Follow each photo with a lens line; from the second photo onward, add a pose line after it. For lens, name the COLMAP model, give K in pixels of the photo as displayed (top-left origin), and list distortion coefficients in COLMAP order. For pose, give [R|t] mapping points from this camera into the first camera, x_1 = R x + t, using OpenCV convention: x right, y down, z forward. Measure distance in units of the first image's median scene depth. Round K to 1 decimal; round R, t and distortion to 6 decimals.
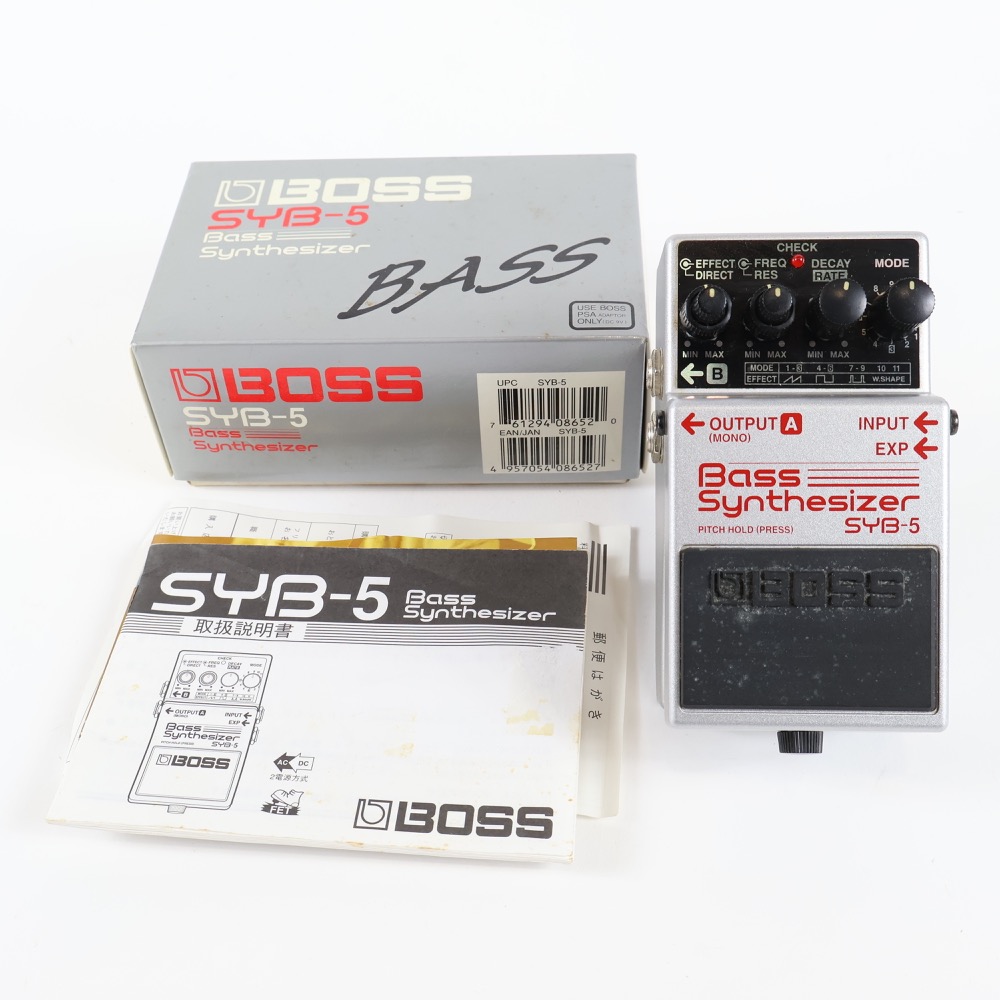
lens RADIAL K [[1199.3, 0, 500.7], [0, 1199.3, 501.1], [0, 0, 1]] dist [-0.010522, 0.000000]
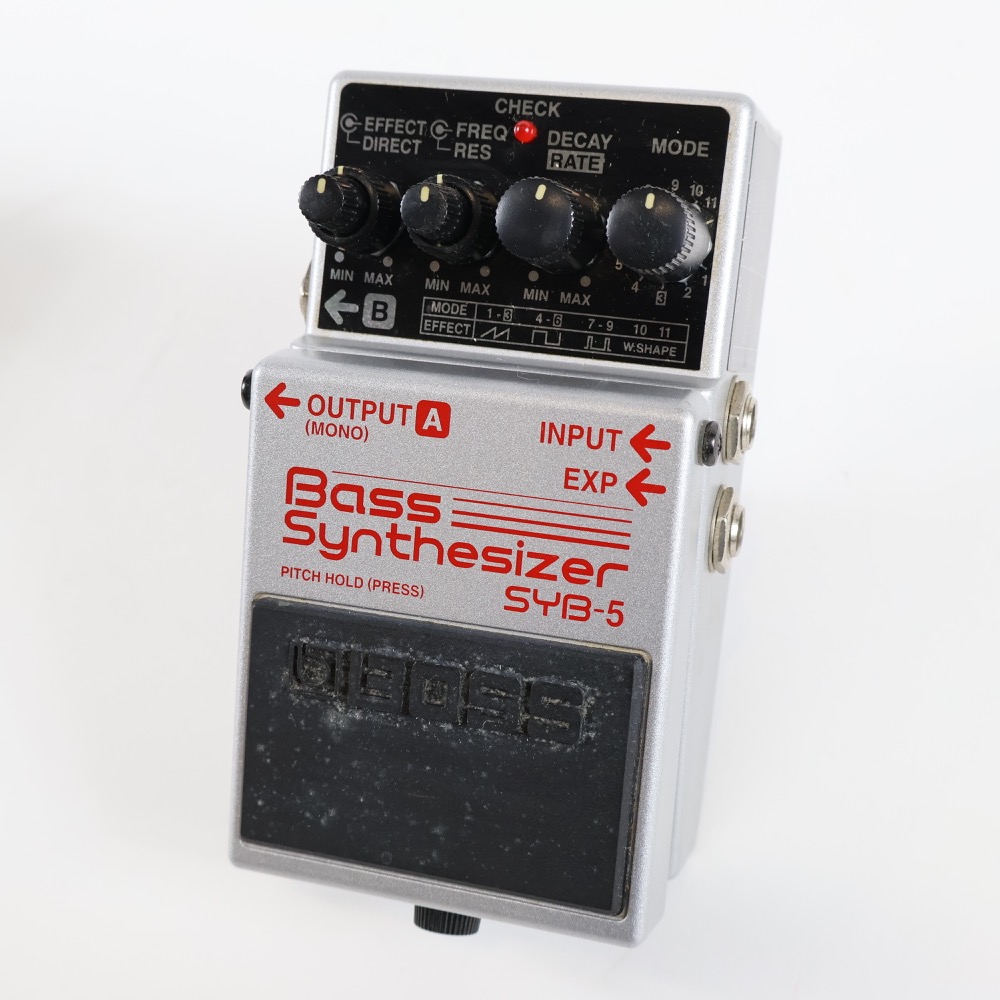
lens RADIAL K [[1462.5, 0, 499.3], [0, 1462.5, 498.2], [0, 0, 1]] dist [-0.006737, 0.000000]
pose [[0.978283, 0.113931, -0.173152, 0.402398], [-0.089151, 0.985449, 0.144717, -0.133016], [0.187121, -0.126137, 0.974205, 0.291234]]
